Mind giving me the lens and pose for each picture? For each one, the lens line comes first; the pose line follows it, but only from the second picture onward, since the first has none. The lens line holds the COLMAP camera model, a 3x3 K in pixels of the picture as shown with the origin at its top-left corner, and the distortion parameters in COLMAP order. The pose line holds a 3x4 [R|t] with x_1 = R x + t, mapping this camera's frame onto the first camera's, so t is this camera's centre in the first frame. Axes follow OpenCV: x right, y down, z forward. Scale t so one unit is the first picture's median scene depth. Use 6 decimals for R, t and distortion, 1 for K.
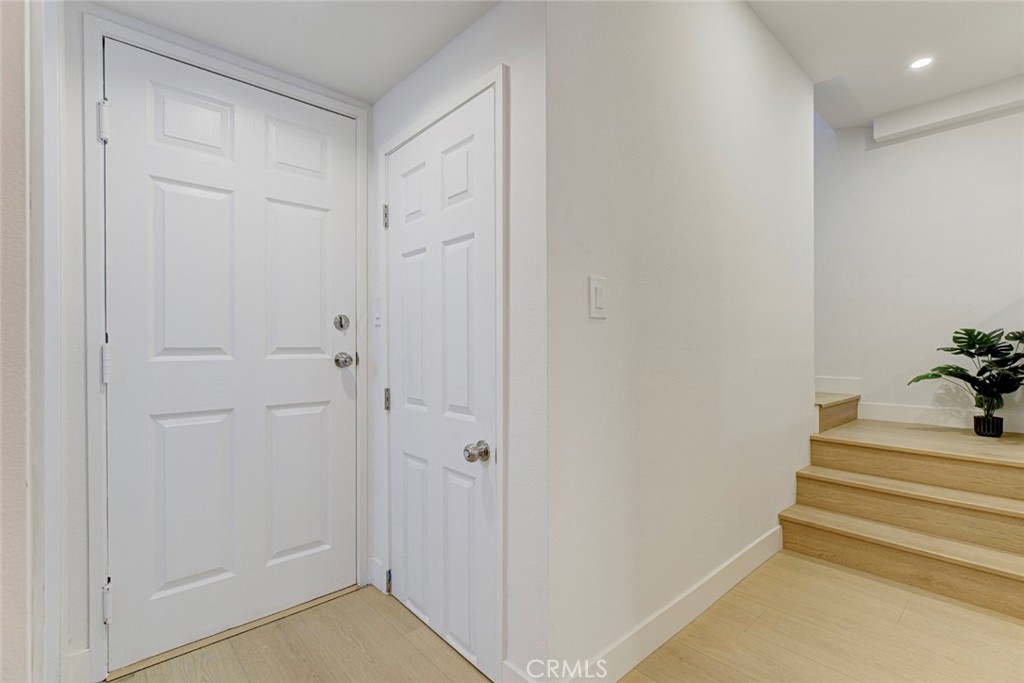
lens RADIAL K [[469.9, 0, 513.6], [0, 469.9, 344.3], [0, 0, 1]] dist [-0.003766, 0.000095]
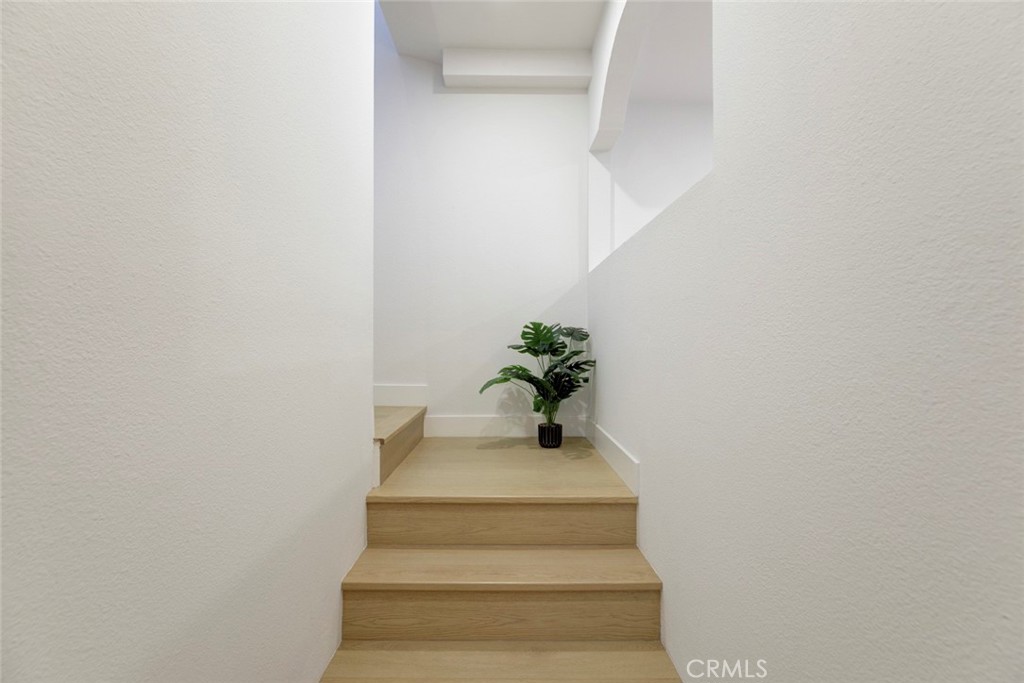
lens RADIAL K [[469.9, 0, 513.6], [0, 469.9, 344.3], [0, 0, 1]] dist [-0.003766, 0.000095]
pose [[0.655768, -0.001799, 0.754960, 0.301307], [-0.005487, 0.999959, 0.007149, 0.000308], [-0.754942, -0.008830, 0.655732, 0.464881]]
